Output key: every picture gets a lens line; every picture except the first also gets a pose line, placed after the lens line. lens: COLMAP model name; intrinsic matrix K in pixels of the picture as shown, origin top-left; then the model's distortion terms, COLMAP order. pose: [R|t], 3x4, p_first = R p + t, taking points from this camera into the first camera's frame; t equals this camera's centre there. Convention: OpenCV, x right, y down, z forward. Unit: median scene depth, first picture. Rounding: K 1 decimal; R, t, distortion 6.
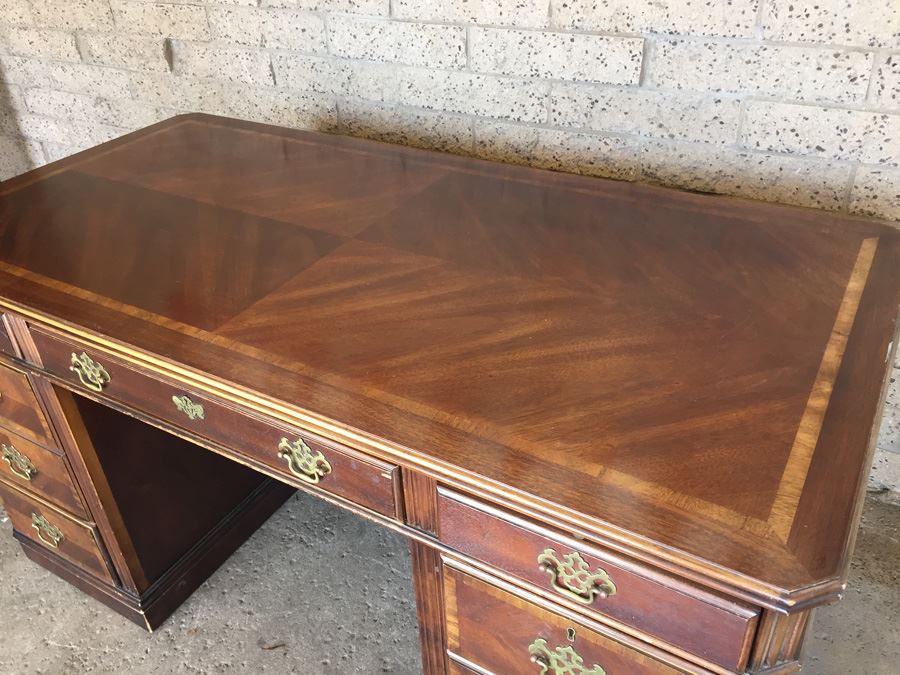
lens RADIAL K [[767.2, 0, 449.6], [0, 767.2, 336.9], [0, 0, 1]] dist [0.099656, -0.138142]
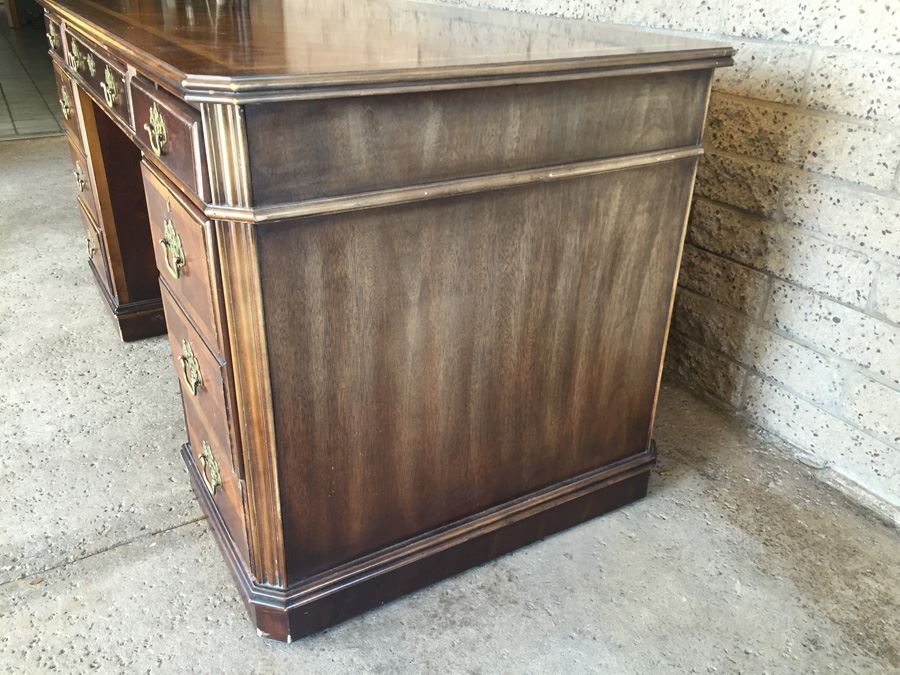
lens RADIAL K [[767.2, 0, 445.8], [0, 767.2, 333.9], [0, 0, 1]] dist [0.099656, -0.138142]
pose [[0.873794, 0.275089, -0.401011, 0.595746], [-0.319016, 0.946645, -0.045742, 0.274857], [0.367032, 0.167898, 0.914930, 0.056237]]
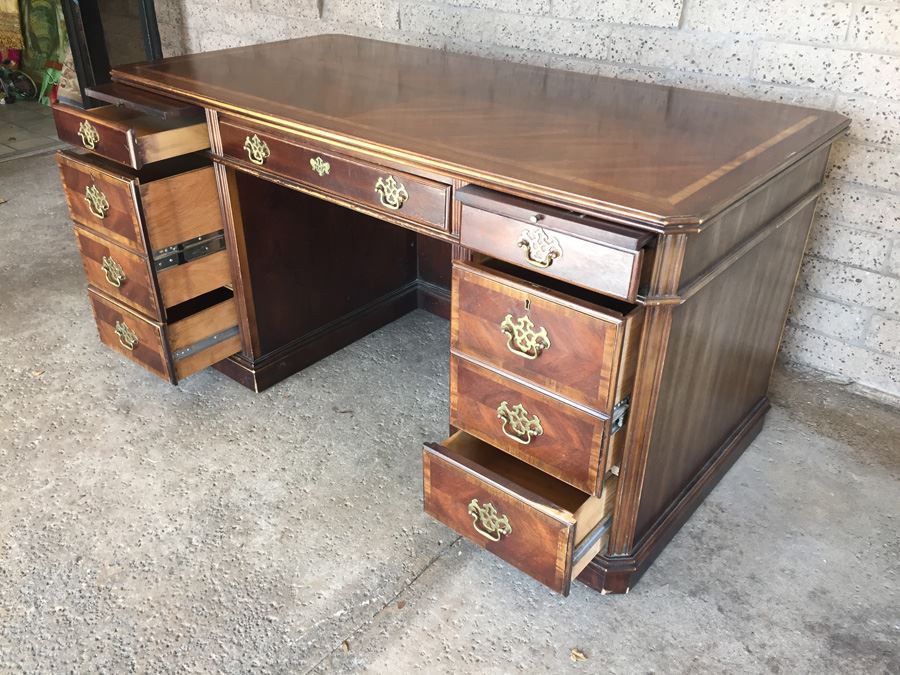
lens RADIAL K [[767.2, 0, 449.9], [0, 767.2, 336.8], [0, 0, 1]] dist [0.099656, -0.138142]
pose [[0.985817, 0.128751, -0.107647, 0.081589], [-0.134534, 0.989733, -0.048272, 0.320196], [0.100326, 0.062070, 0.993017, -0.312349]]
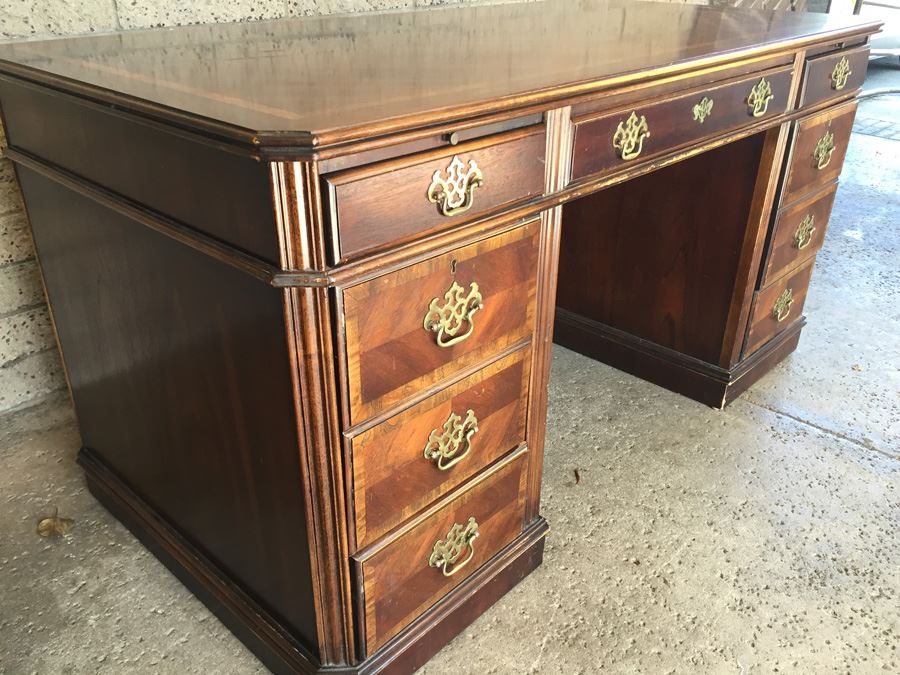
lens RADIAL K [[767.2, 0, 446.7], [0, 767.2, 338.3], [0, 0, 1]] dist [0.099656, -0.138142]
pose [[0.218211, -0.403762, 0.888460, -1.105502], [0.520369, 0.818316, 0.244079, -0.077855], [-0.825591, 0.409066, 0.388670, 0.703010]]
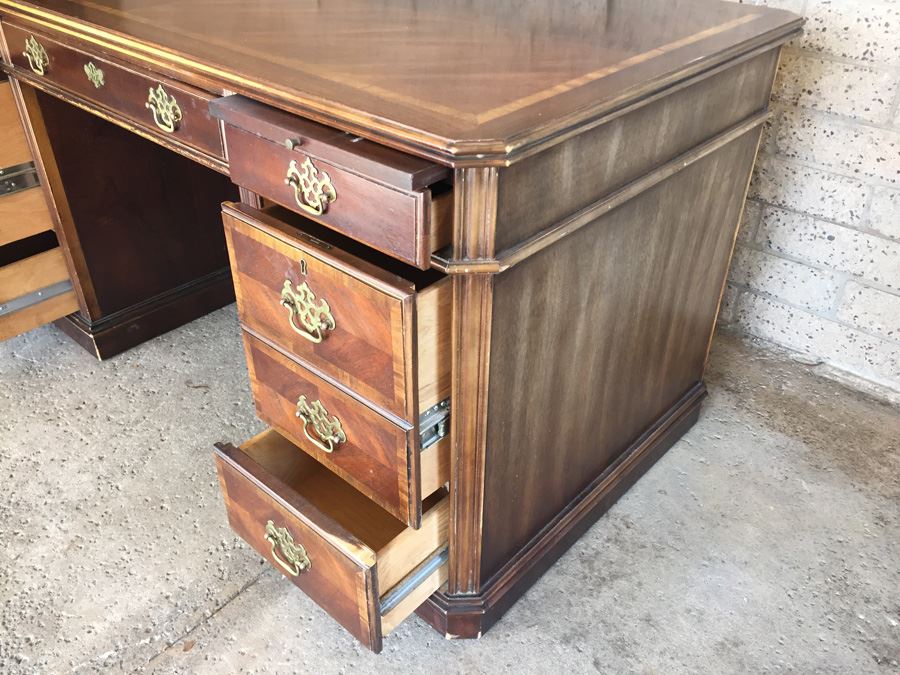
lens RADIAL K [[767.2, 0, 448.9], [0, 767.2, 336.5], [0, 0, 1]] dist [0.099656, -0.138142]
pose [[0.978375, 0.156093, -0.135708, 0.272885], [-0.154346, 0.987740, 0.023370, 0.254500], [0.137692, -0.001918, 0.990473, -0.047007]]
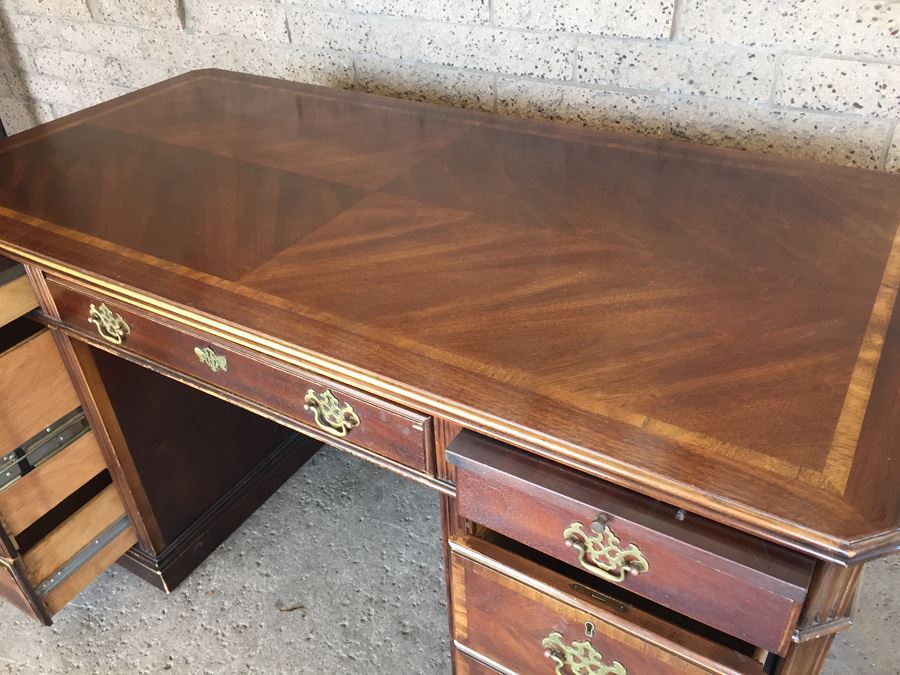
lens RADIAL K [[767.2, 0, 450.0], [0, 767.2, 337.0], [0, 0, 1]] dist [0.099656, -0.138142]
pose [[0.999940, 0.009045, -0.006256, -0.021578], [-0.008868, 0.999572, 0.027883, 0.023198], [0.006506, -0.027826, 0.999592, 0.021608]]
